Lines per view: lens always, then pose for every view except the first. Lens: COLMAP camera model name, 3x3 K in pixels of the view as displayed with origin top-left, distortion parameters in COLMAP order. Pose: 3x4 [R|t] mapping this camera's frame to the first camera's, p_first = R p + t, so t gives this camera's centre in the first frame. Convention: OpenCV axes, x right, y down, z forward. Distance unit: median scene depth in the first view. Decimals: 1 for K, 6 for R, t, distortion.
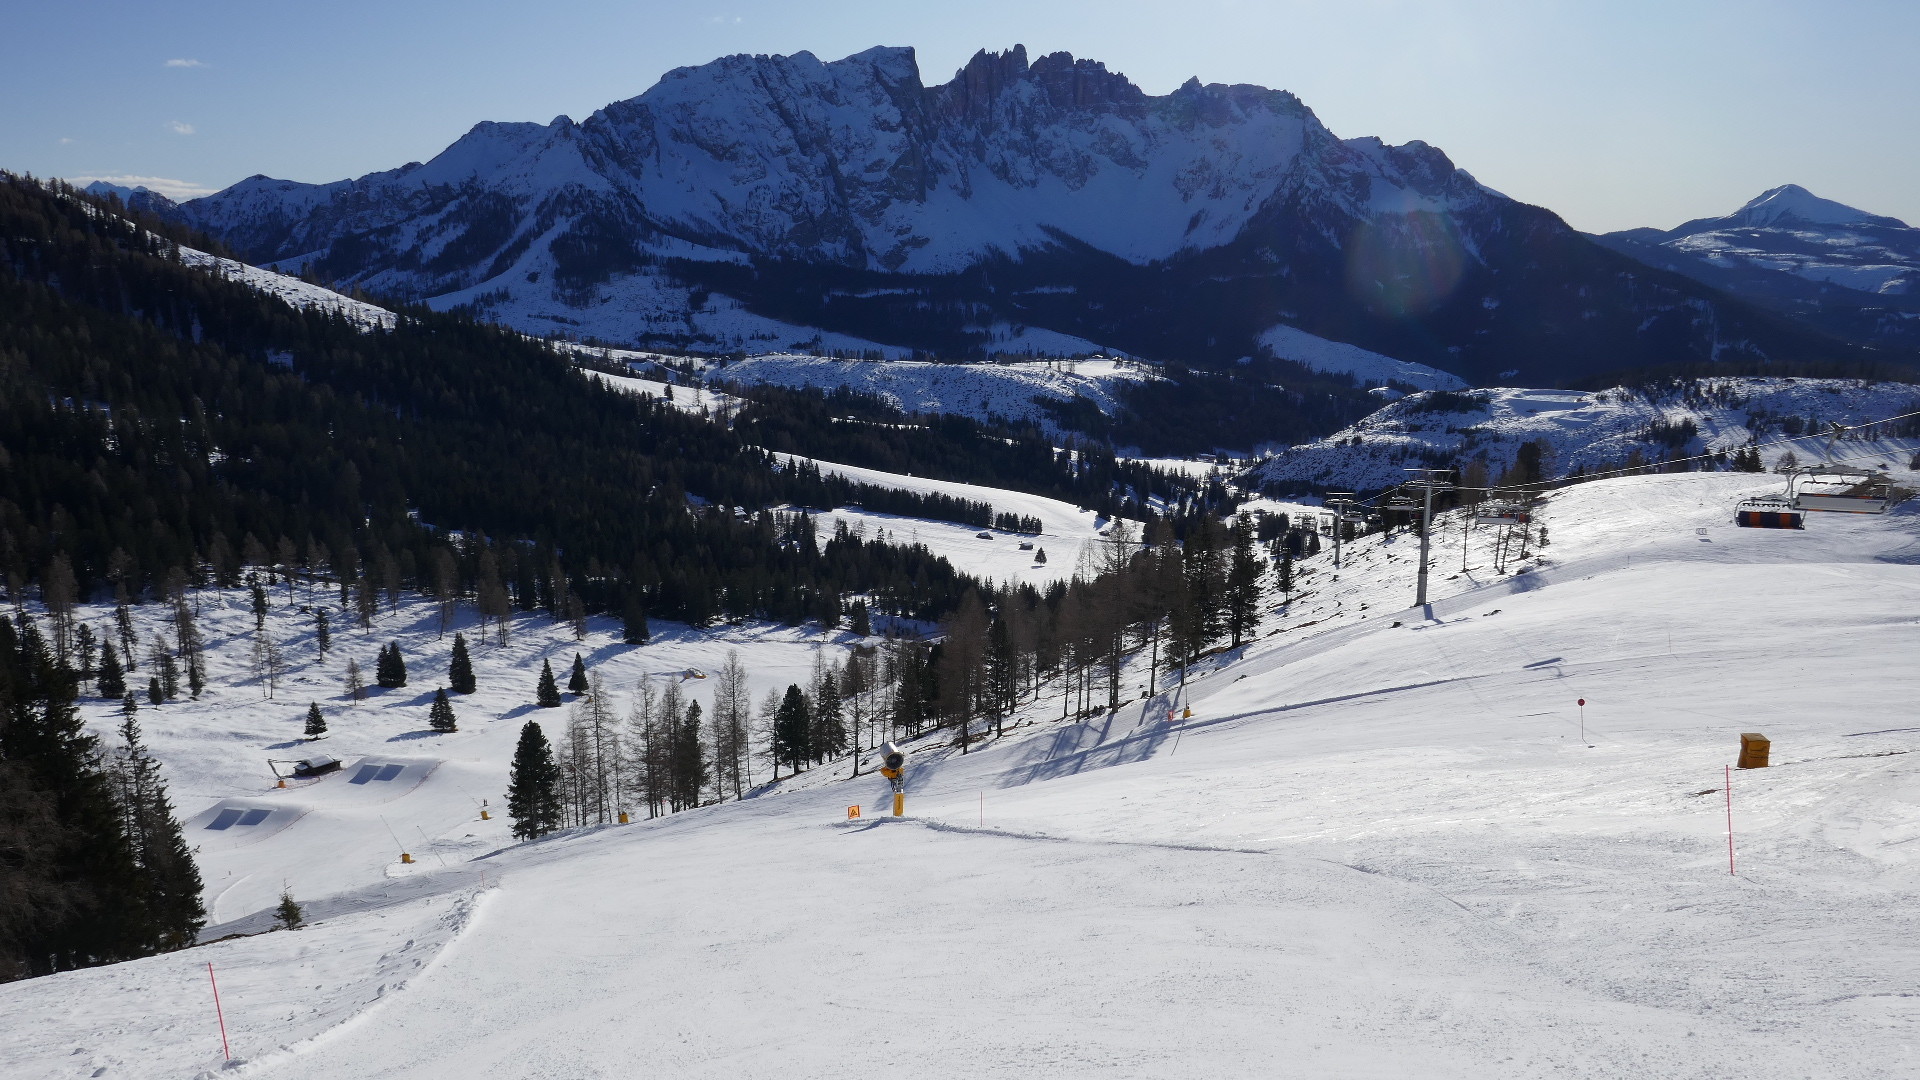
lens RADIAL K [[1374.5, 0, 960.8], [0, 1374.5, 525.8], [0, 0, 1]] dist [-0.021178, 0.001532]
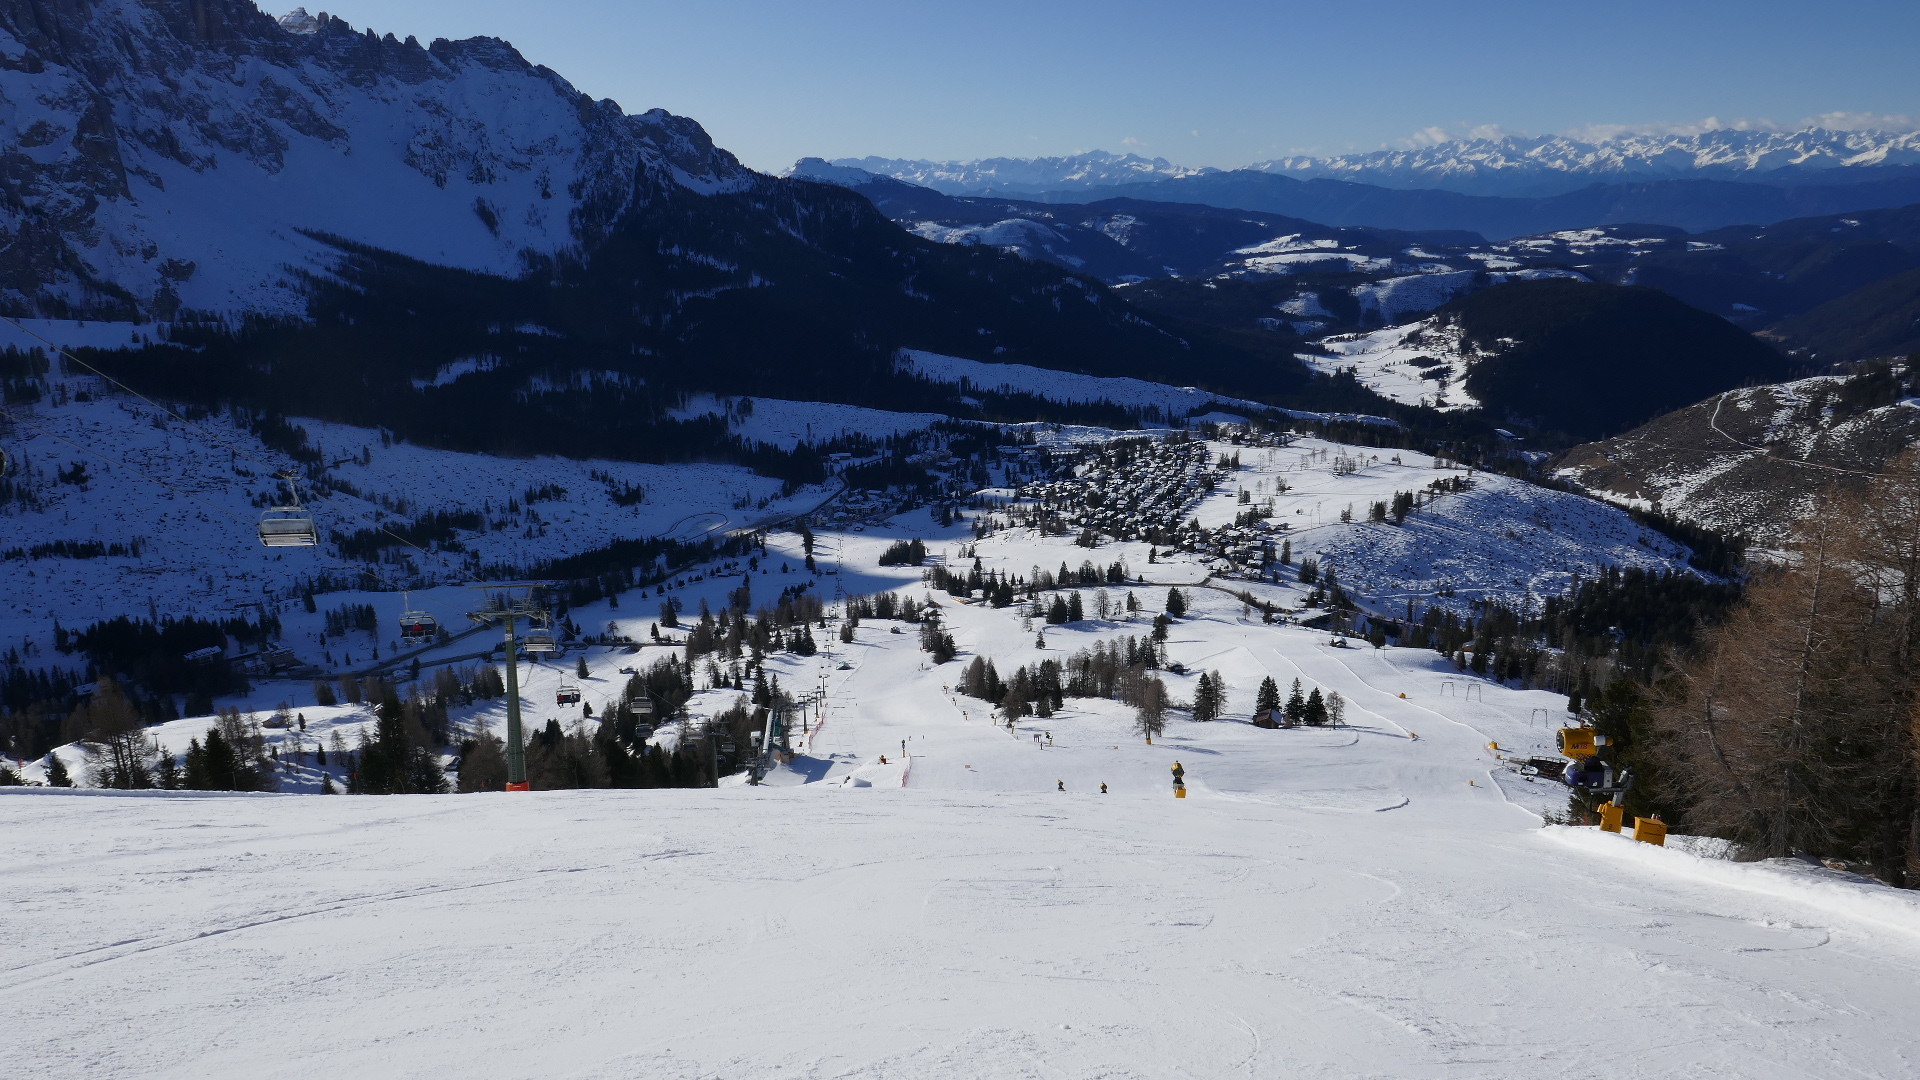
lens RADIAL K [[1374.5, 0, 953.2], [0, 1374.5, 541.6], [0, 0, 1]] dist [-0.021178, 0.001532]
pose [[0.586864, -0.215562, 0.780464, -0.280850], [0.186516, 0.973978, 0.128761, -0.098776], [-0.787910, 0.070004, 0.611798, 0.366711]]
